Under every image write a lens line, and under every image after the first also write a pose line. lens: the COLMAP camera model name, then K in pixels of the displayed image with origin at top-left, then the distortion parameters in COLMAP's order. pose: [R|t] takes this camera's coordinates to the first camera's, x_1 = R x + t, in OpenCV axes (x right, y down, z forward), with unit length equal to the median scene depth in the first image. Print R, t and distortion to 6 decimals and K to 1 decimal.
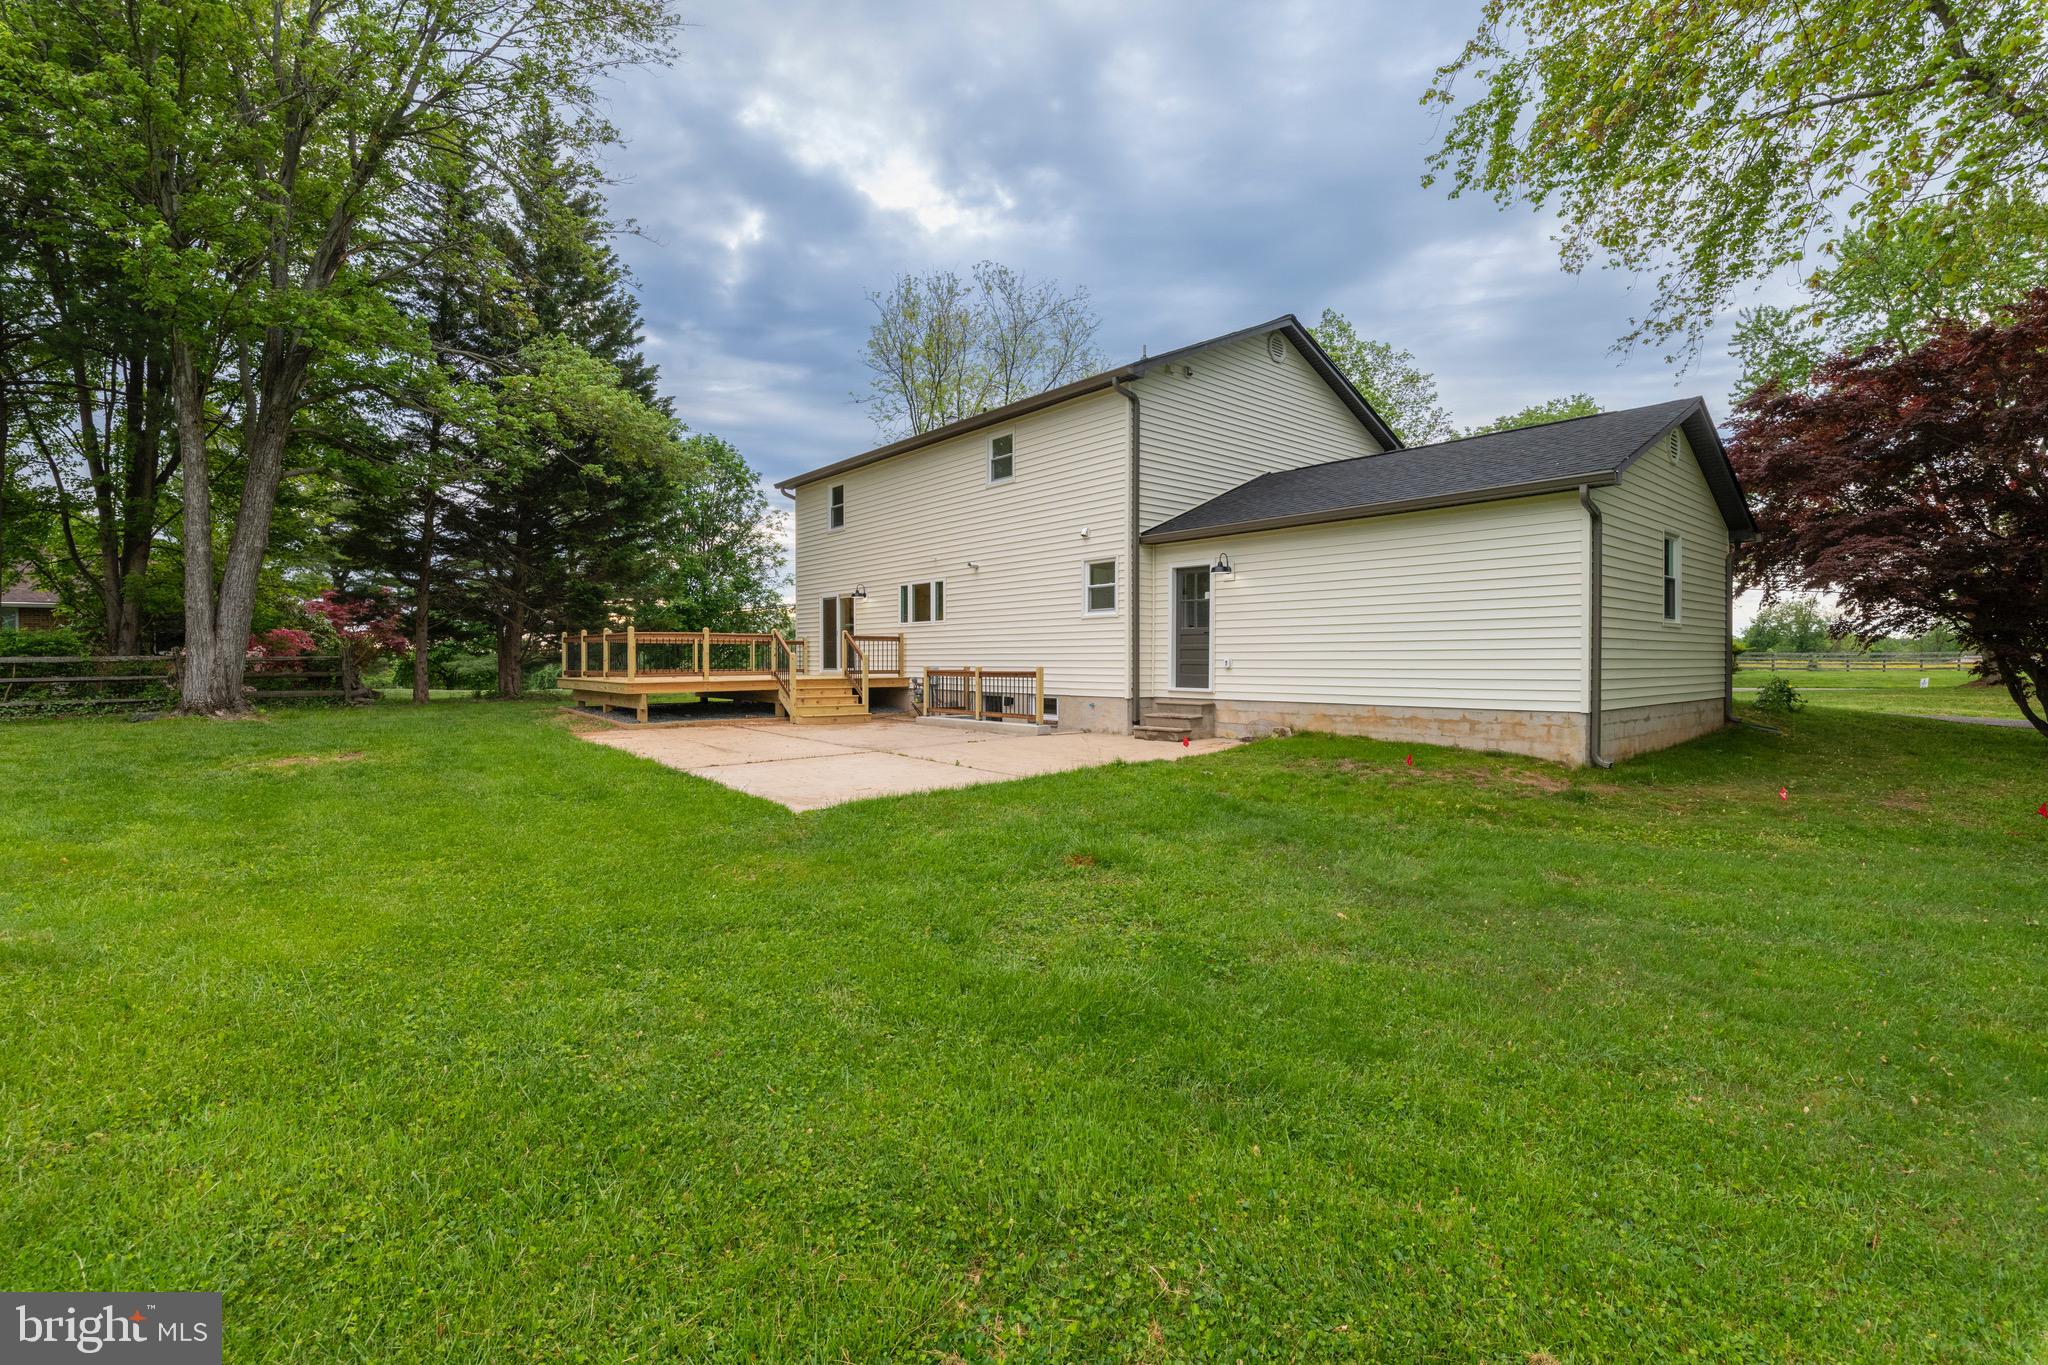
lens RADIAL K [[882.3, 0, 1023.2], [0, 882.3, 678.7], [0, 0, 1]] dist [-0.021748, -0.000723]
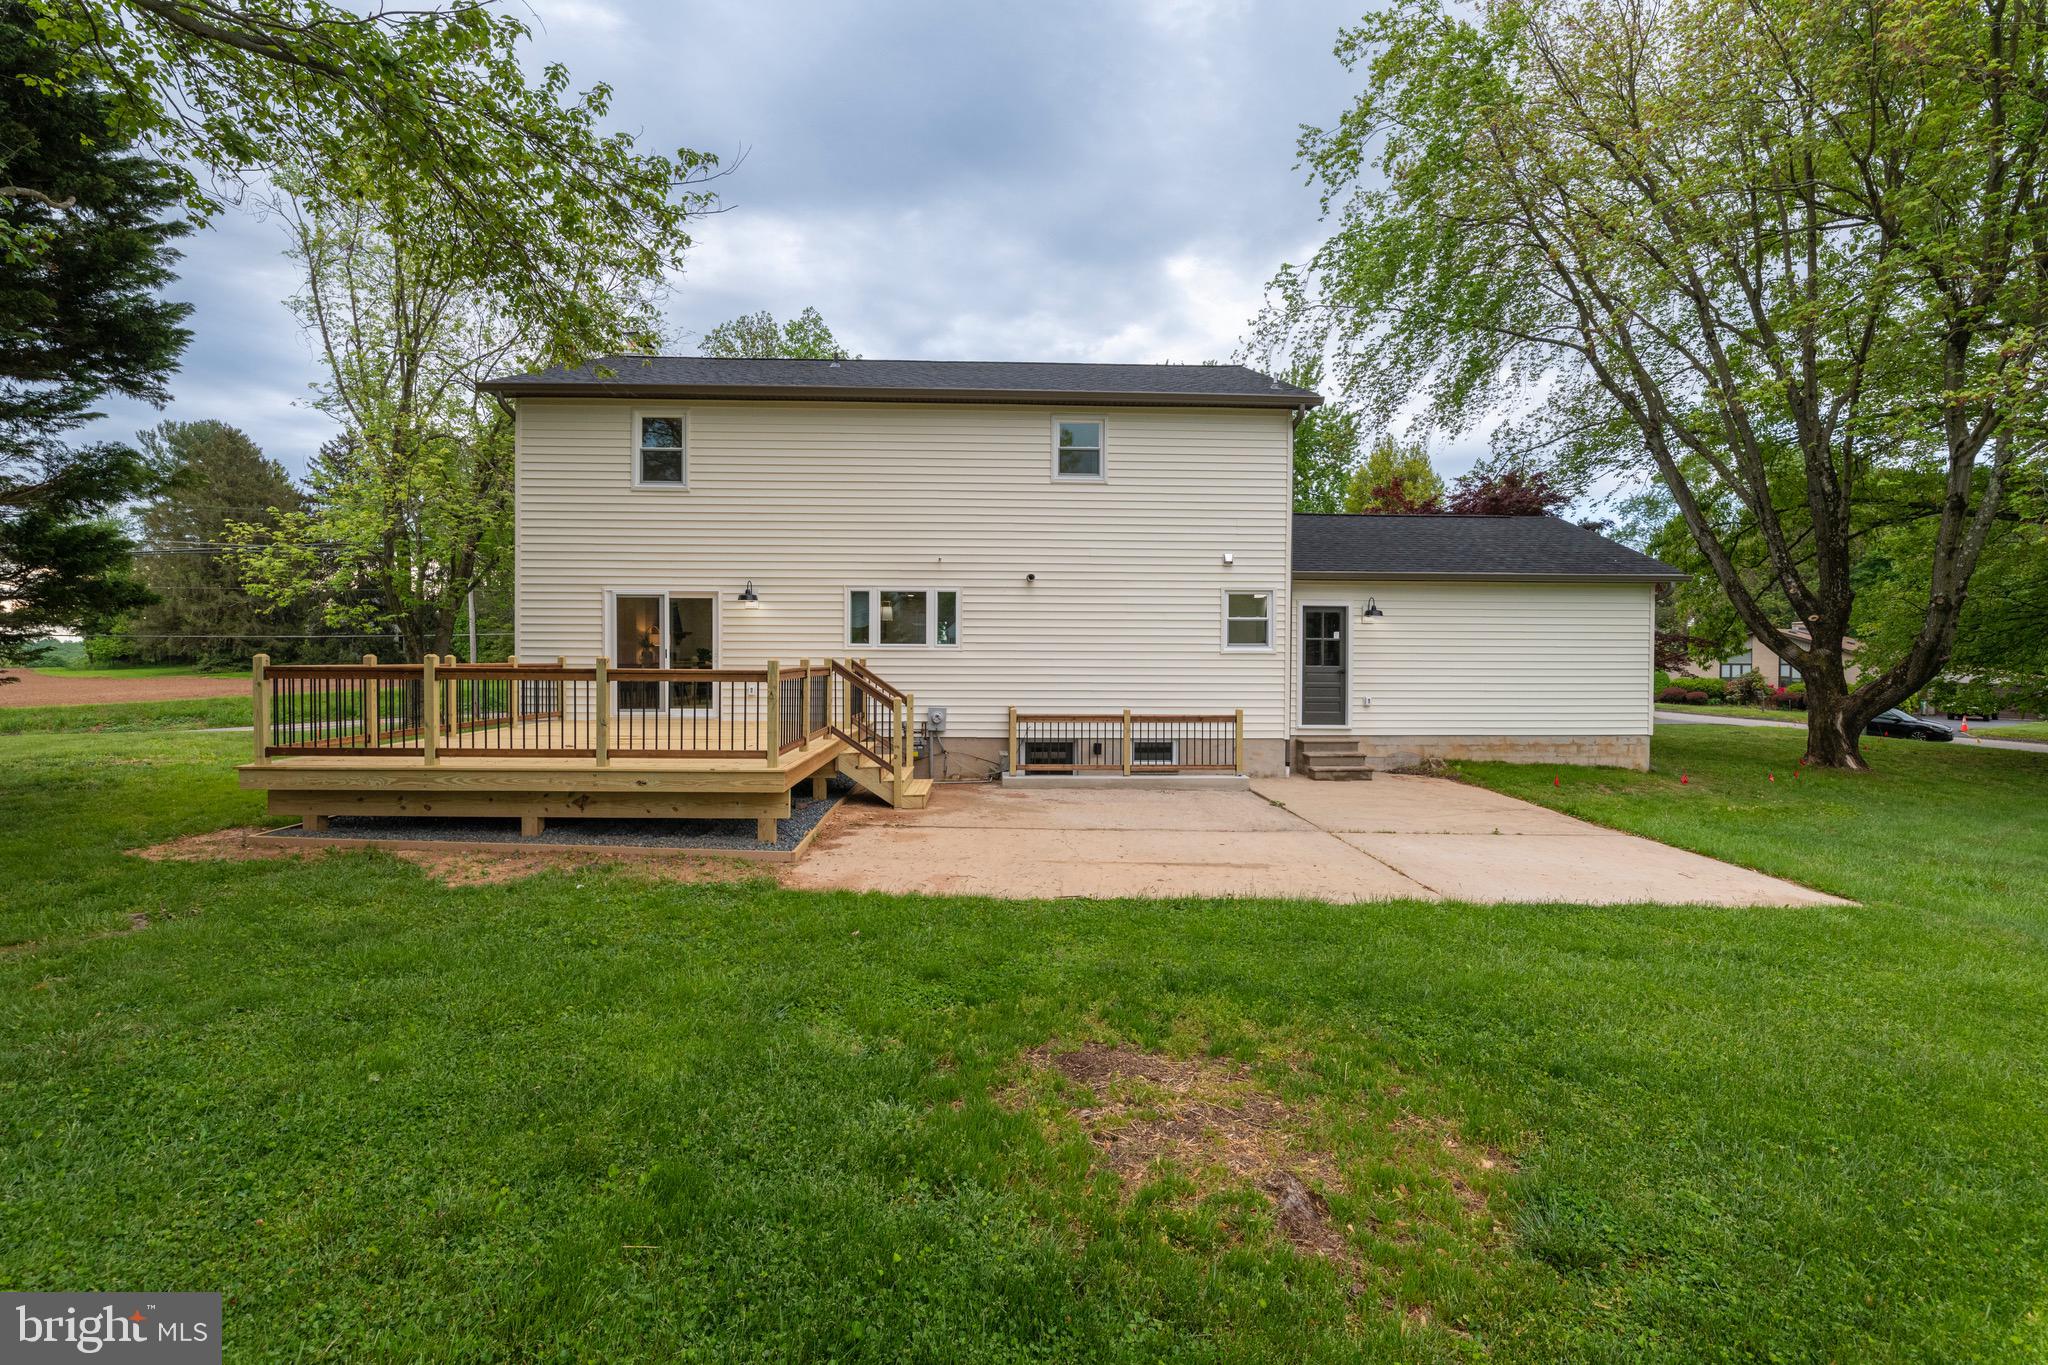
lens RADIAL K [[882.3, 0, 1024.1], [0, 882.3, 670.2], [0, 0, 1]] dist [-0.021748, -0.000723]
pose [[0.634077, -0.003687, 0.773261, -0.796865], [0.010826, 0.999933, -0.004109, -0.051531], [-0.773194, 0.010976, 0.634075, 0.608049]]
